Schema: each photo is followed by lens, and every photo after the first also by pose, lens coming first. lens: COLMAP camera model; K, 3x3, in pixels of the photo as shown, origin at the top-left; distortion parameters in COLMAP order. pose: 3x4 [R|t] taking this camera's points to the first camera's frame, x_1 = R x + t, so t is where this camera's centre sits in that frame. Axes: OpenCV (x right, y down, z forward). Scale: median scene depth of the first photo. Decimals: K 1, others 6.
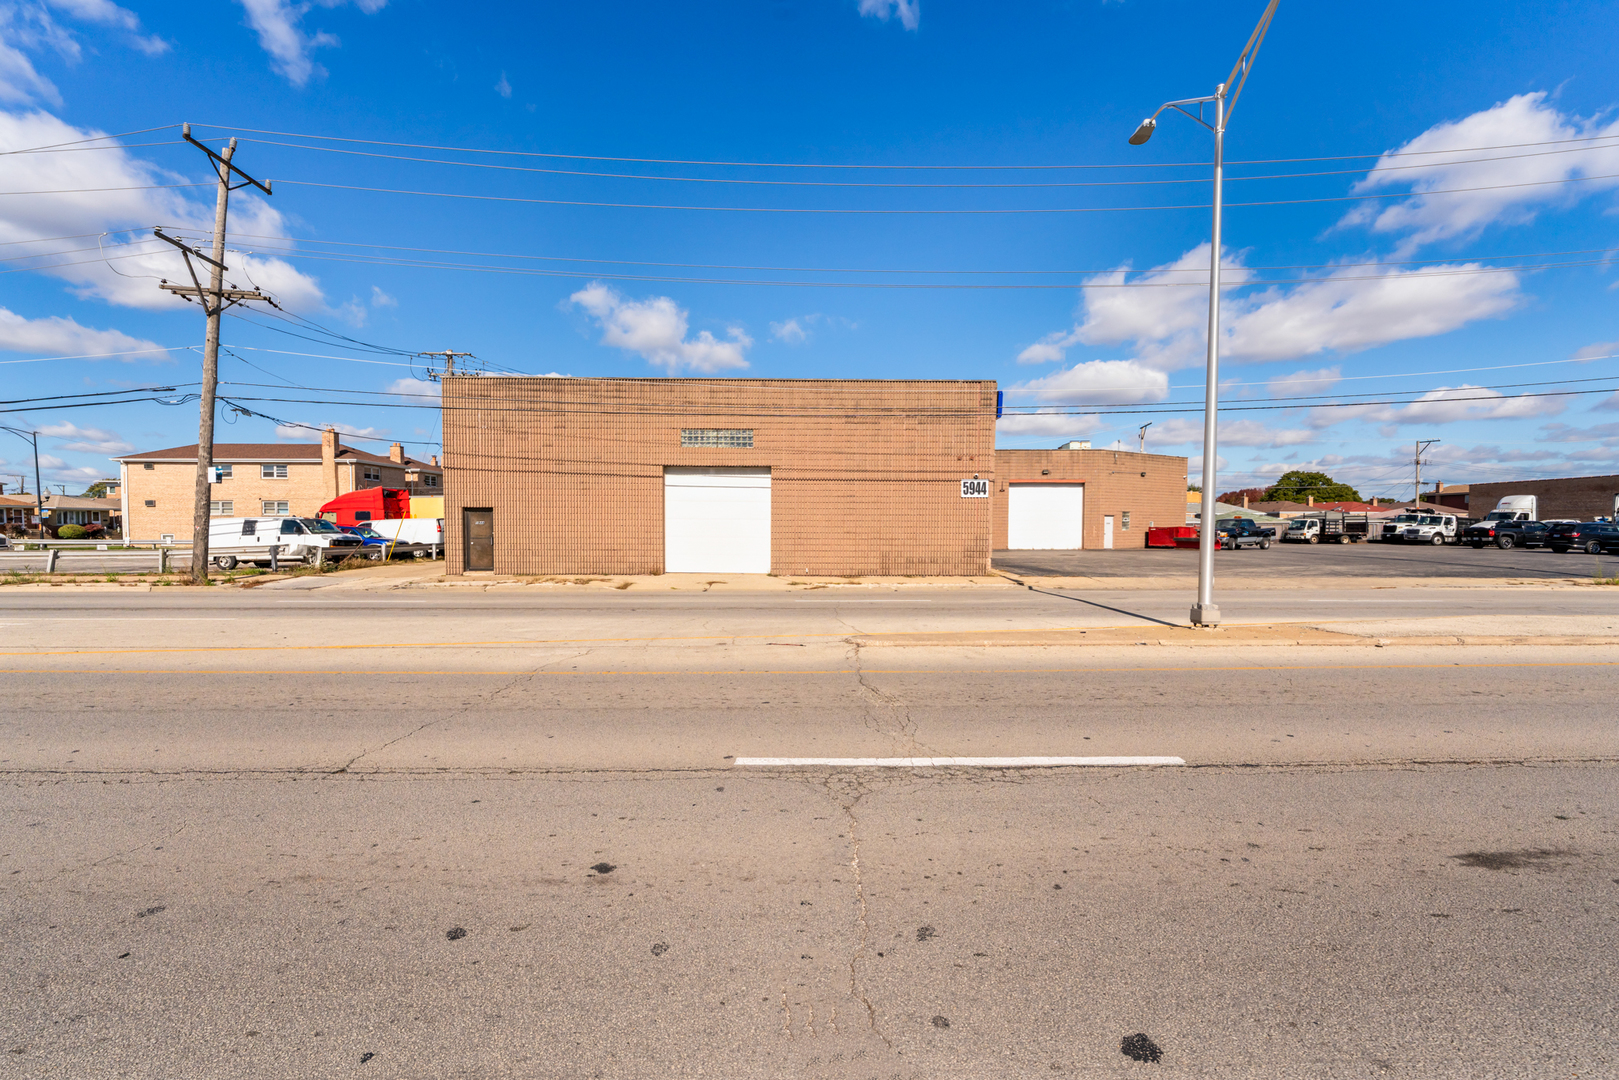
lens RADIAL K [[666.2, 0, 806.9], [0, 666.2, 551.7], [0, 0, 1]] dist [-0.001785, -0.000058]
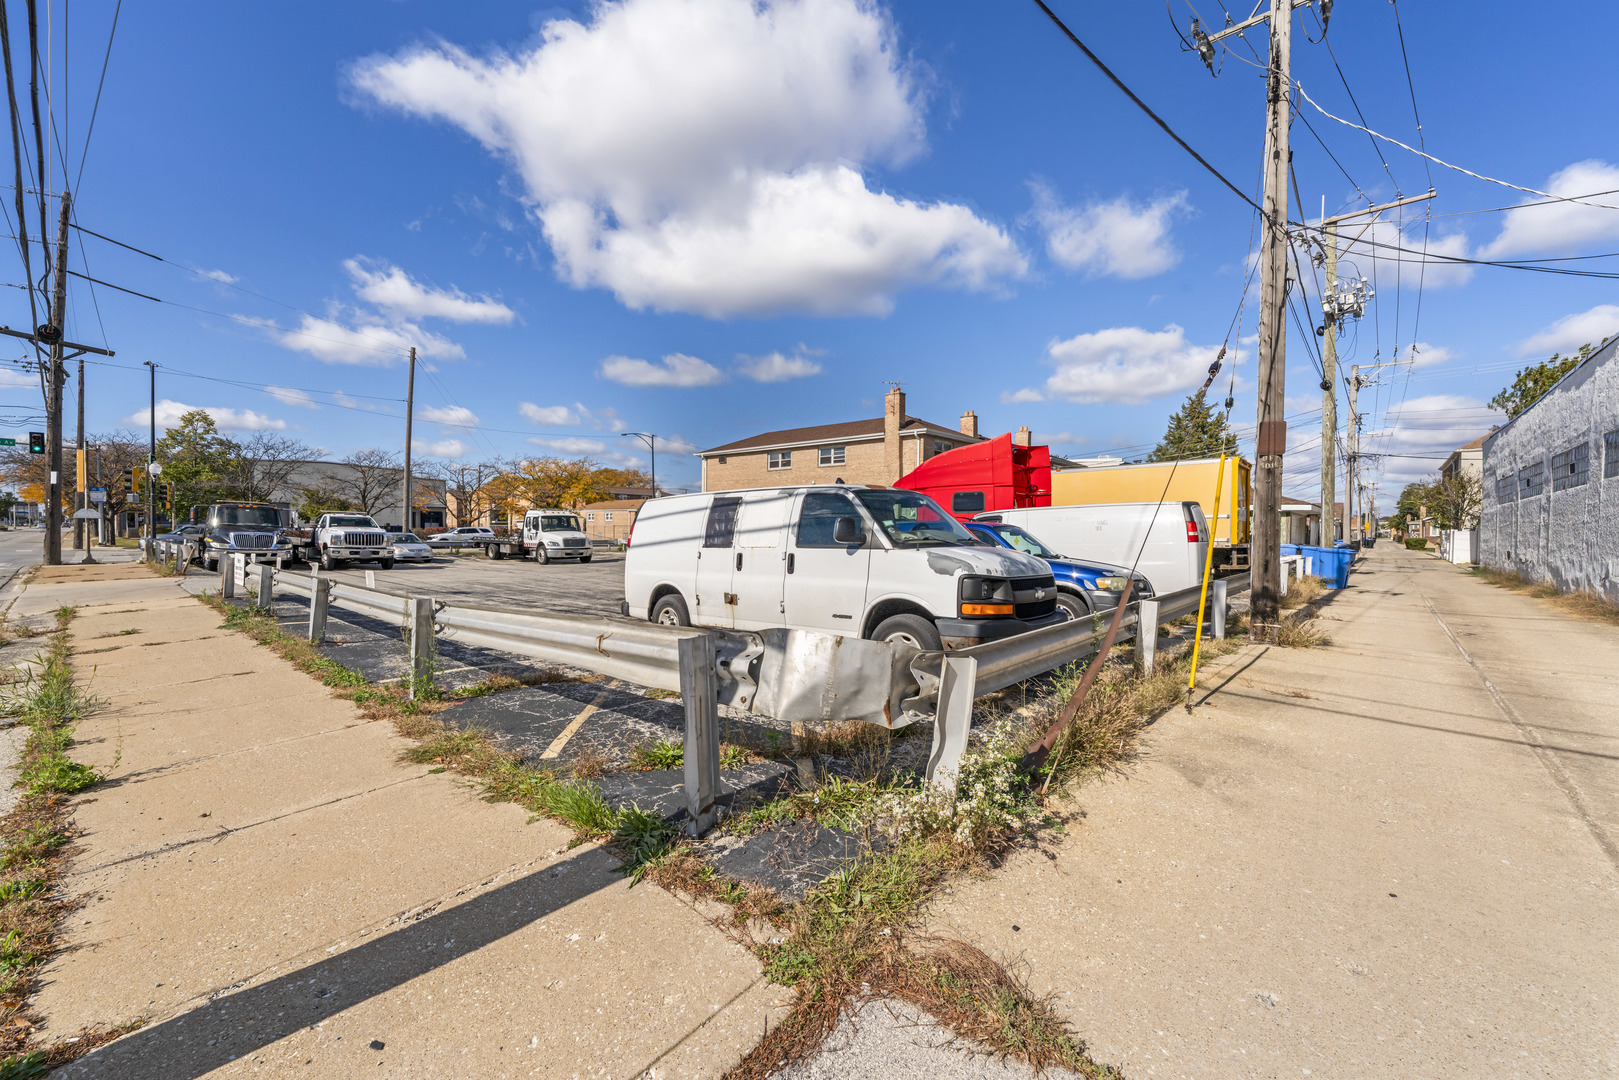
lens RADIAL K [[666.2, 0, 808.0], [0, 666.2, 540.8], [0, 0, 1]] dist [-0.001785, -0.000058]
pose [[0.748891, 0.014212, -0.662541, -0.308914], [-0.030333, 0.999457, -0.012847, -0.012825], [0.661999, 0.029718, 0.748915, 0.406300]]
